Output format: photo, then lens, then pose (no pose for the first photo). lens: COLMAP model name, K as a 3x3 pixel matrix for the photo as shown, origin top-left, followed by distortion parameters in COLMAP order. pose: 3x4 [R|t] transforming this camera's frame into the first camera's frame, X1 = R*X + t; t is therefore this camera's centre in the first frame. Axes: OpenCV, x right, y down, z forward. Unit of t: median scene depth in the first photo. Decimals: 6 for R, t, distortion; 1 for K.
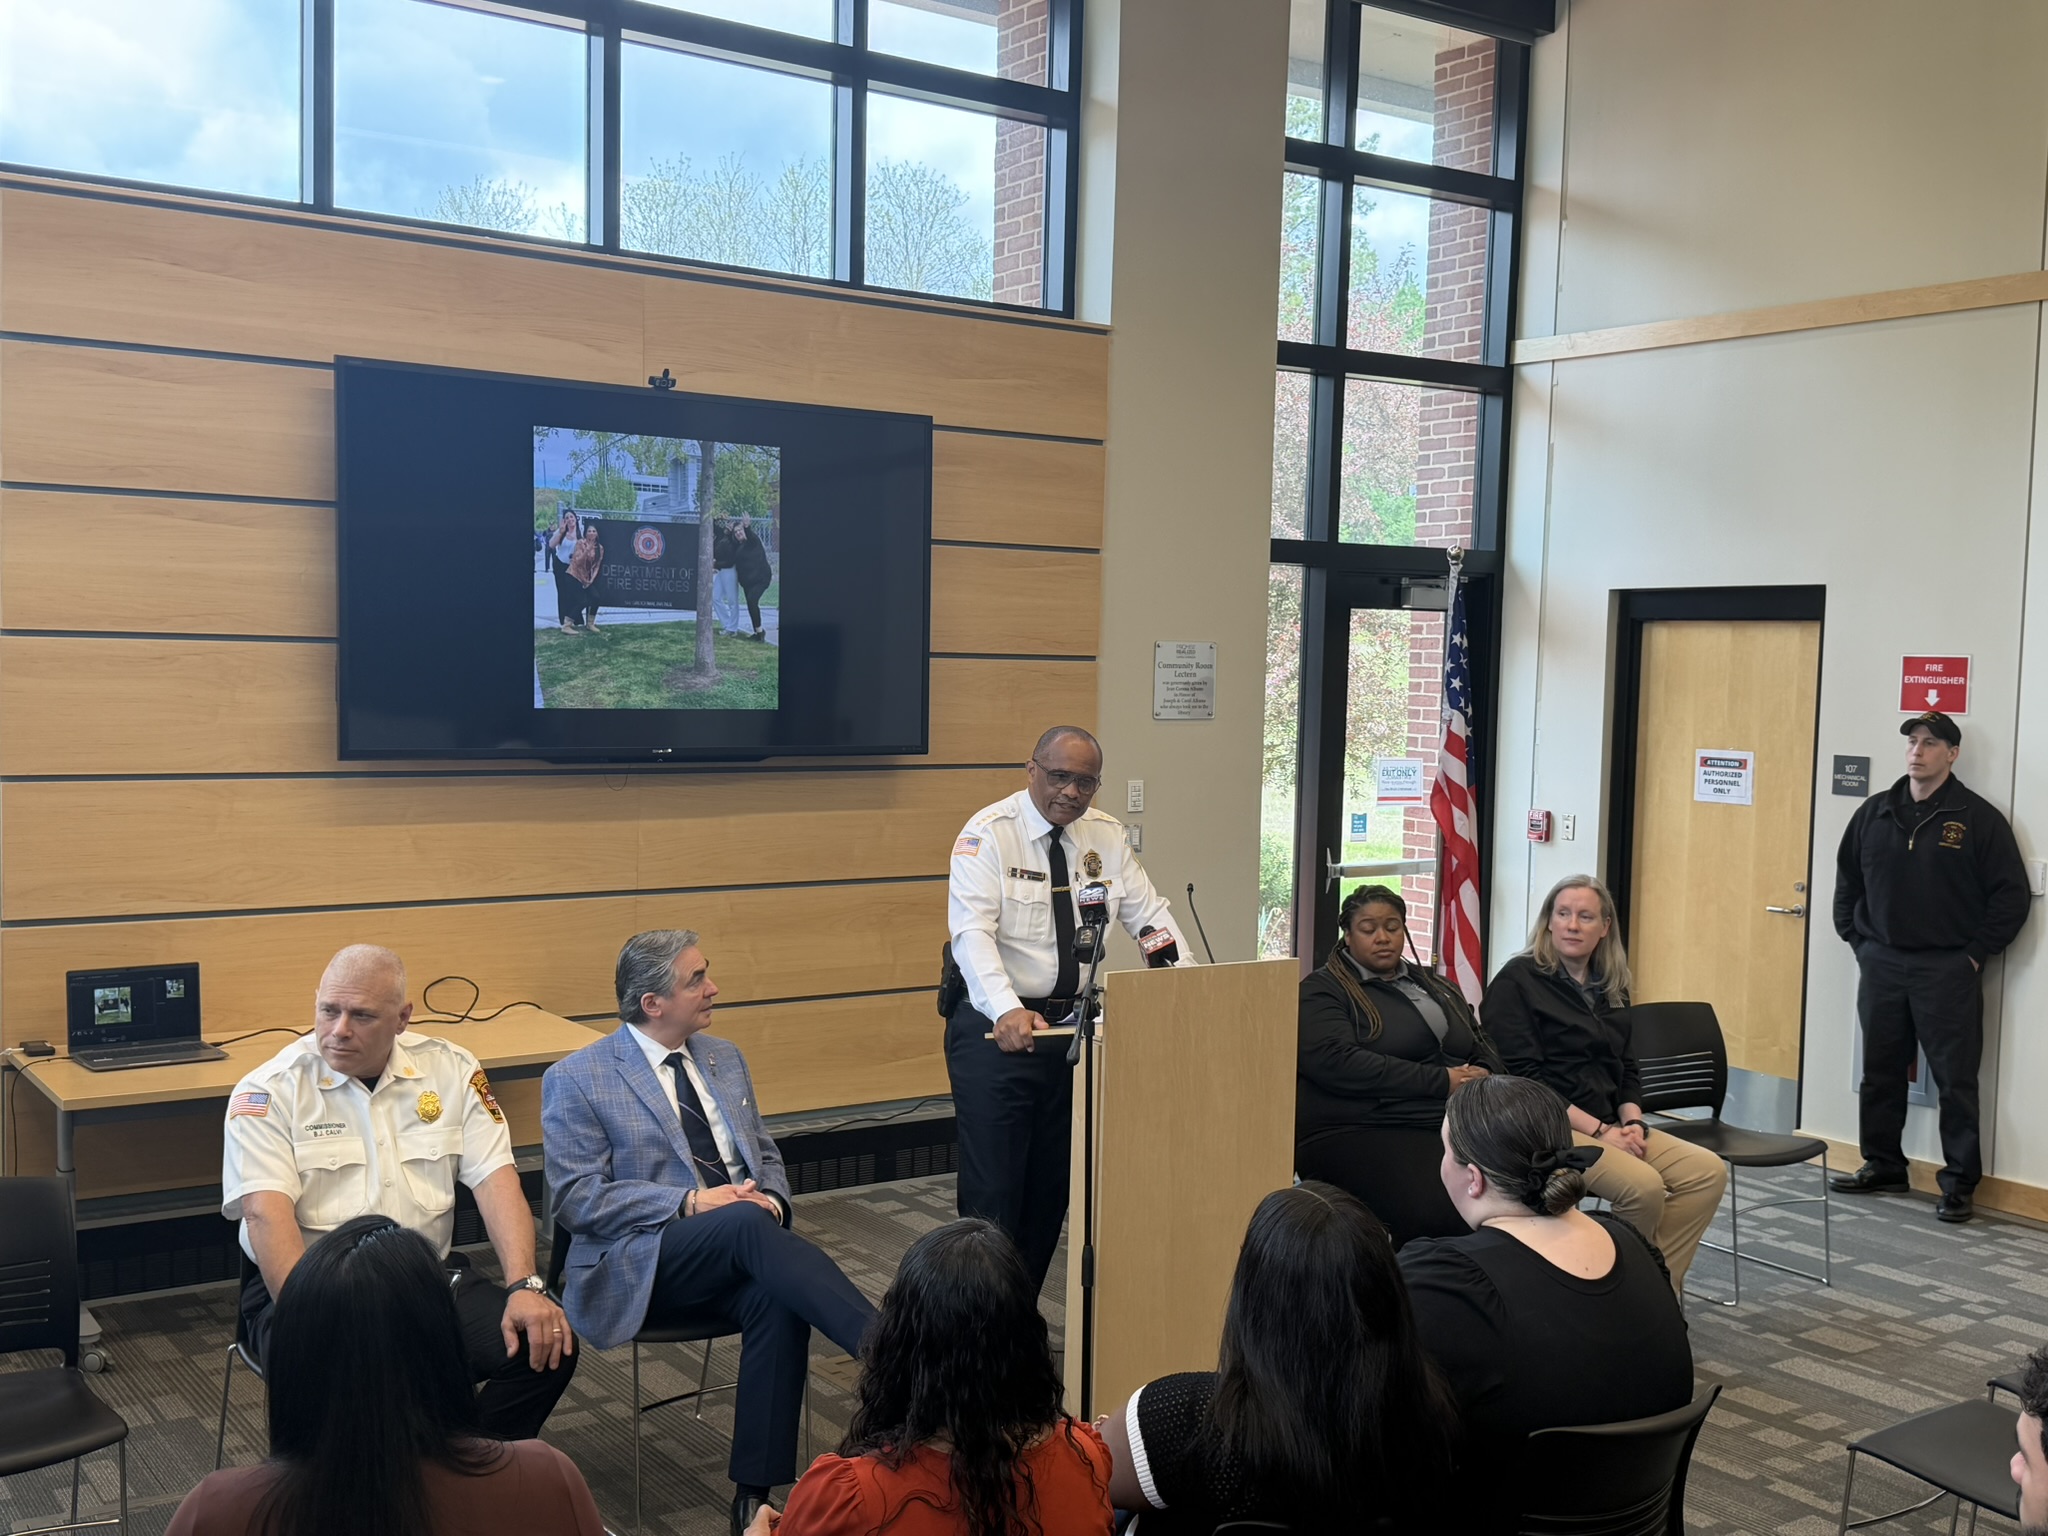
lens RADIAL K [[2116.3, 0, 1018.8], [0, 2116.3, 774.7], [0, 0, 1]] dist [0.191637, -0.431605]
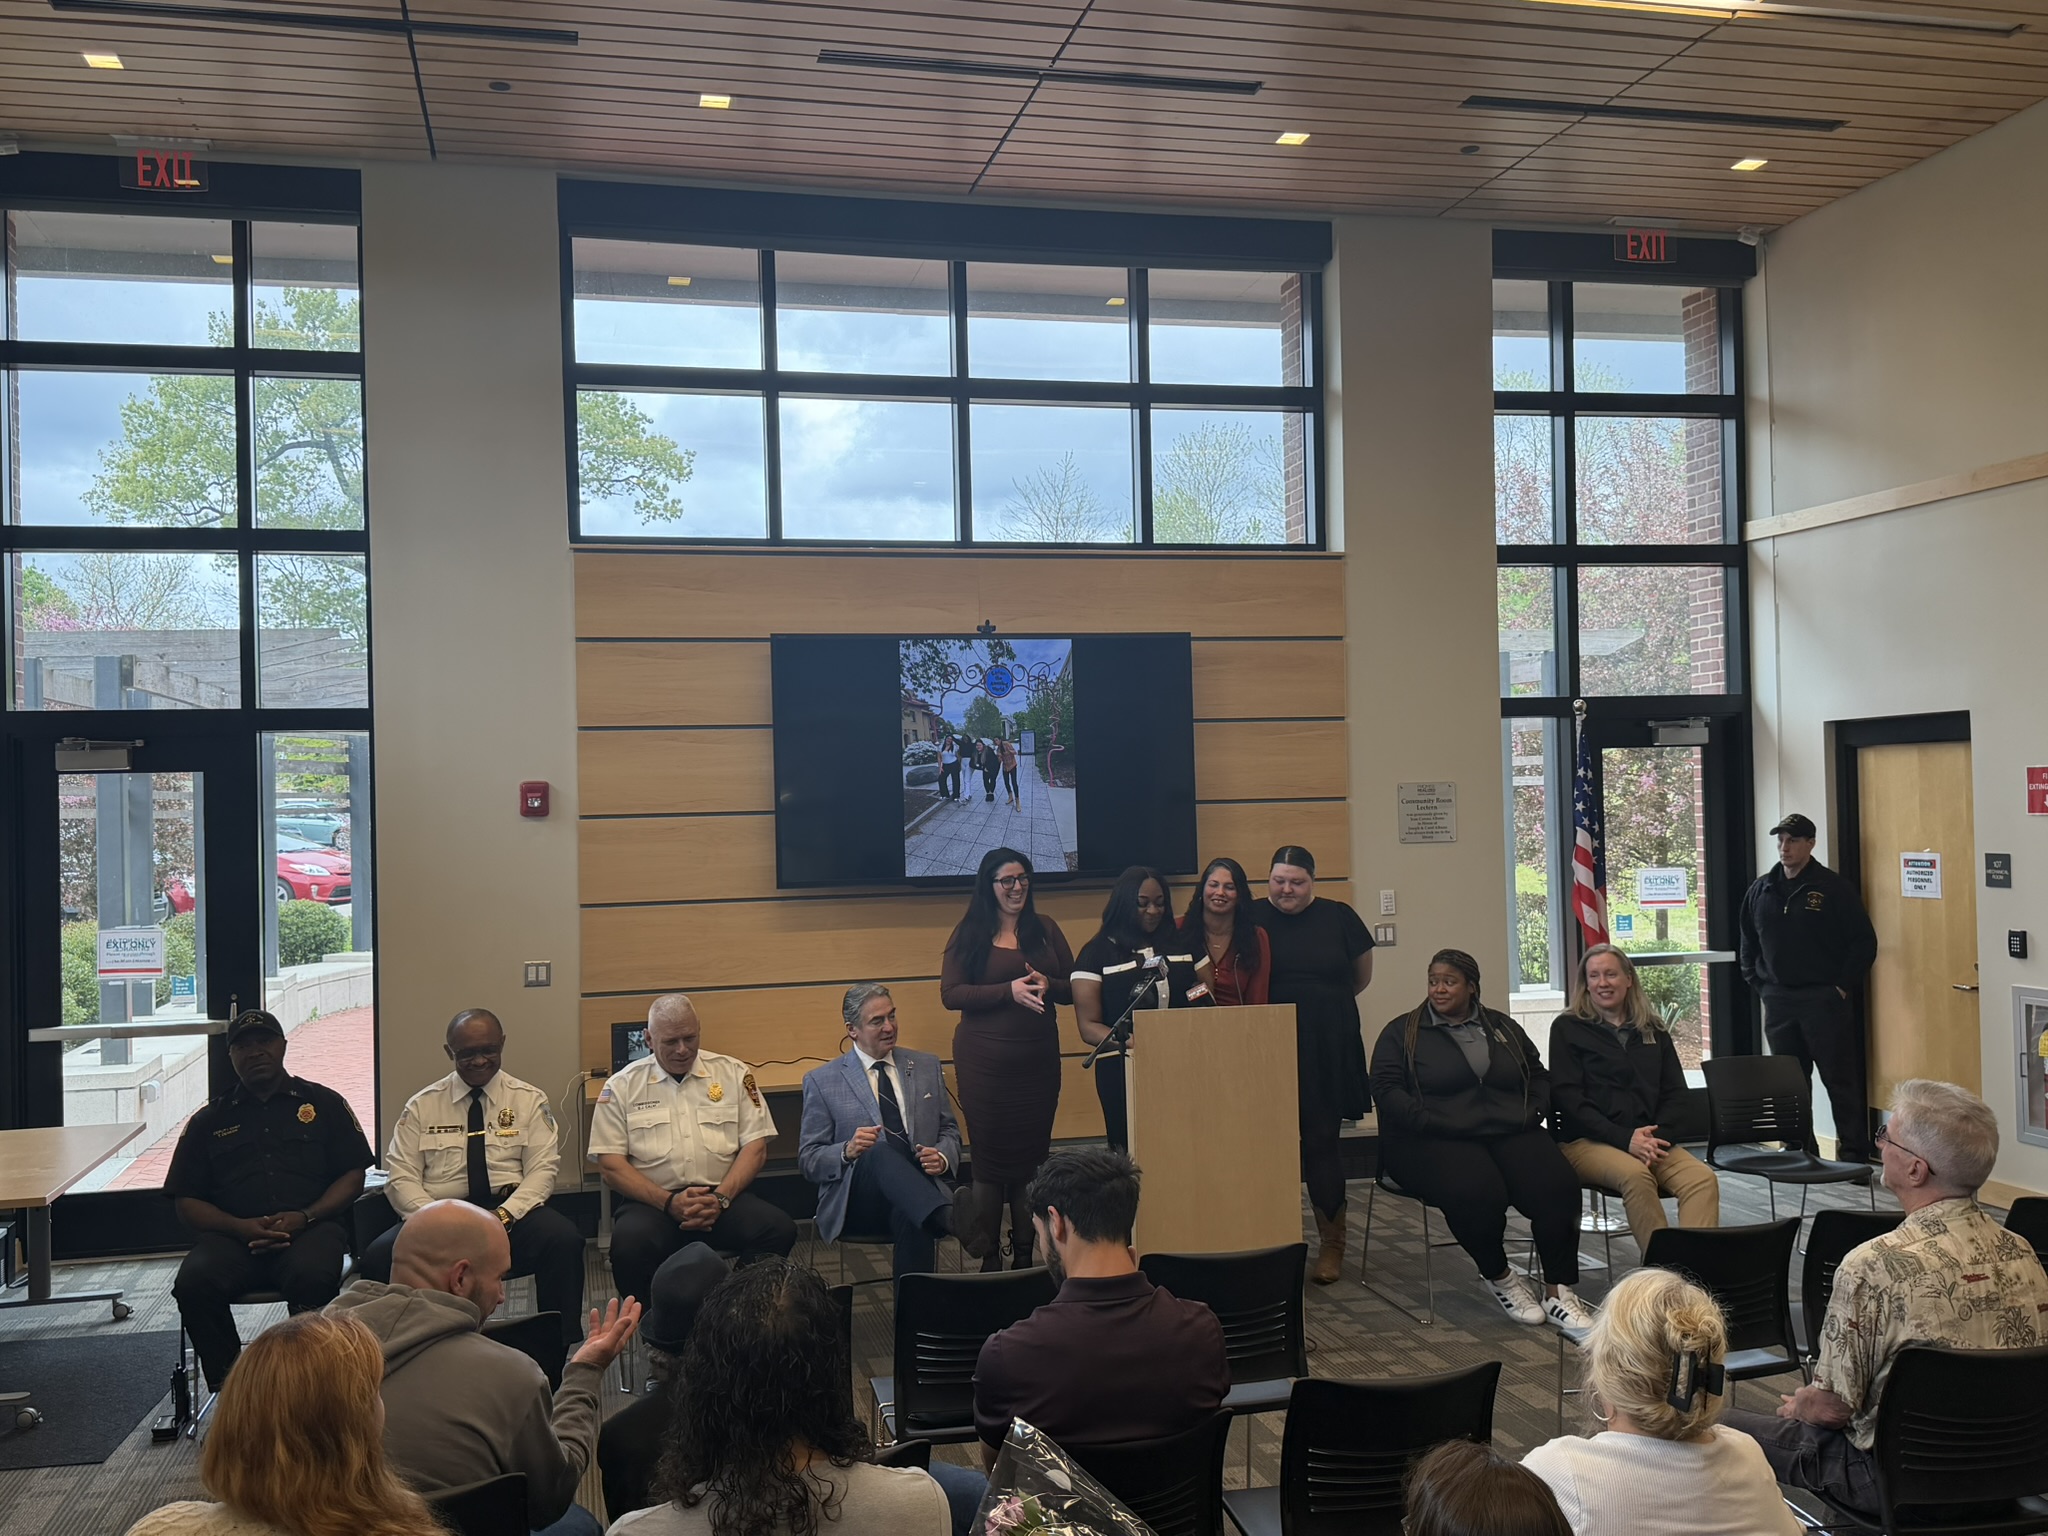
lens RADIAL K [[1856.2, 0, 1036.5], [0, 1856.2, 766.9], [0, 0, 1]] dist [0.168254, -0.328509]
pose [[0.932332, -0.053179, -0.357671, 0.274904], [0.024947, 0.996230, -0.083092, 0.017413], [0.360741, 0.068546, 0.930144, -0.156980]]
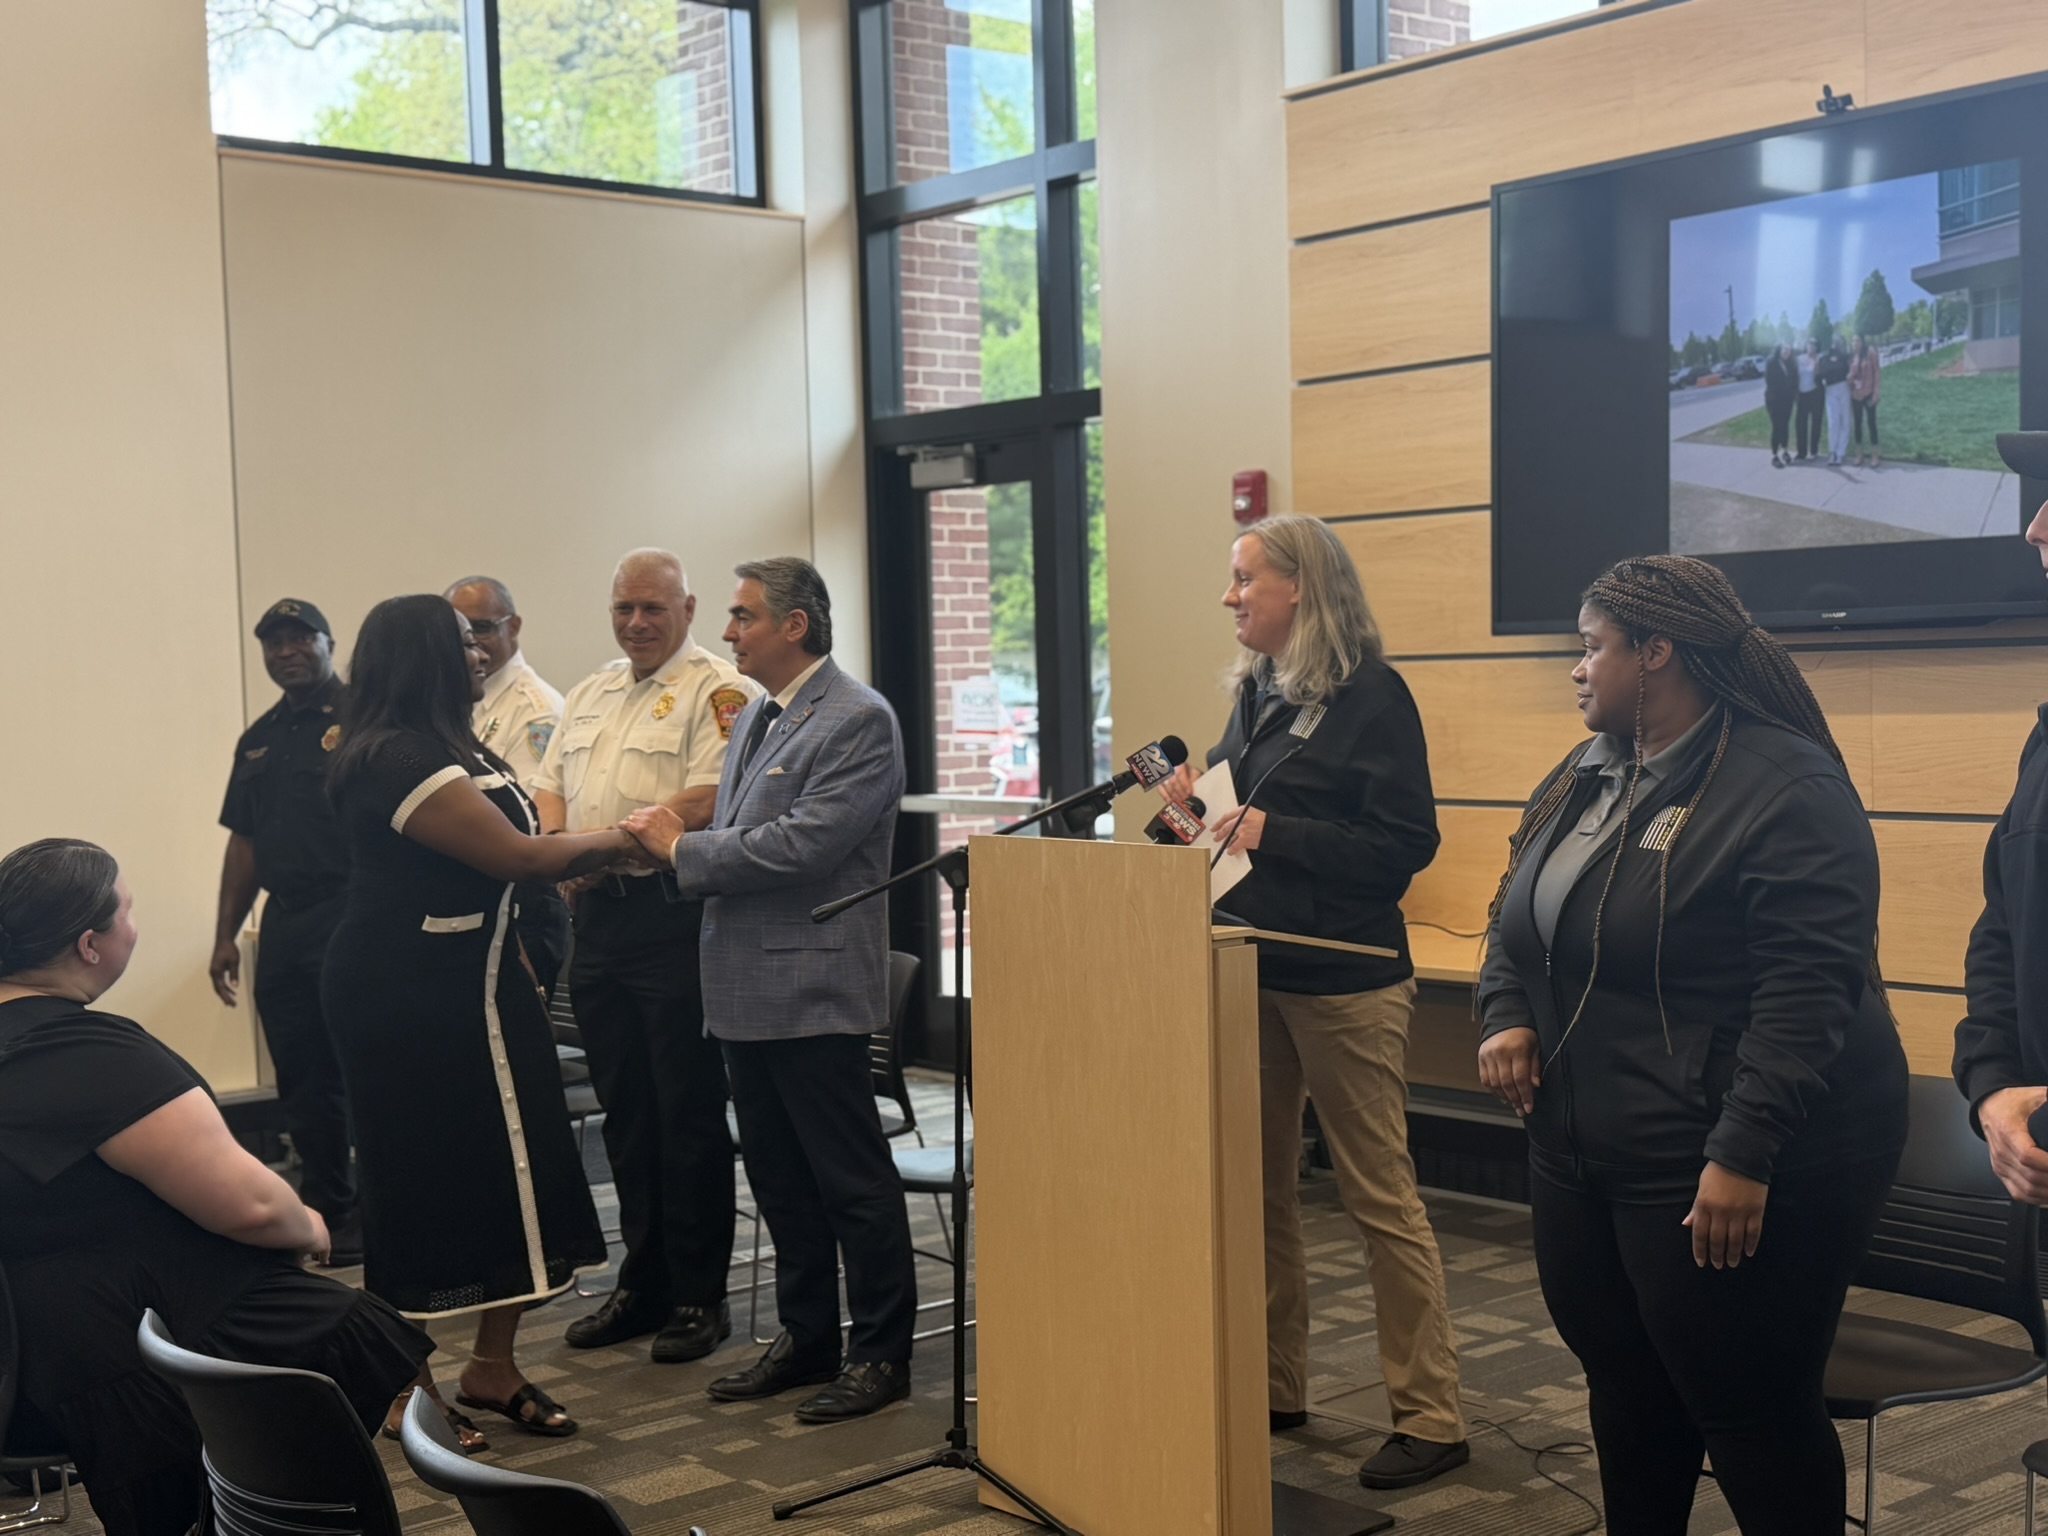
lens RADIAL K [[2656.0, 0, 1032.0], [0, 2656.0, 770.9], [0, 0, 1]] dist [0.205845, -0.457989]
pose [[0.099760, 0.012491, -0.994933, 0.612182], [-0.031541, 0.999458, 0.009386, 0.035624], [0.994512, 0.030445, 0.100100, 0.547007]]
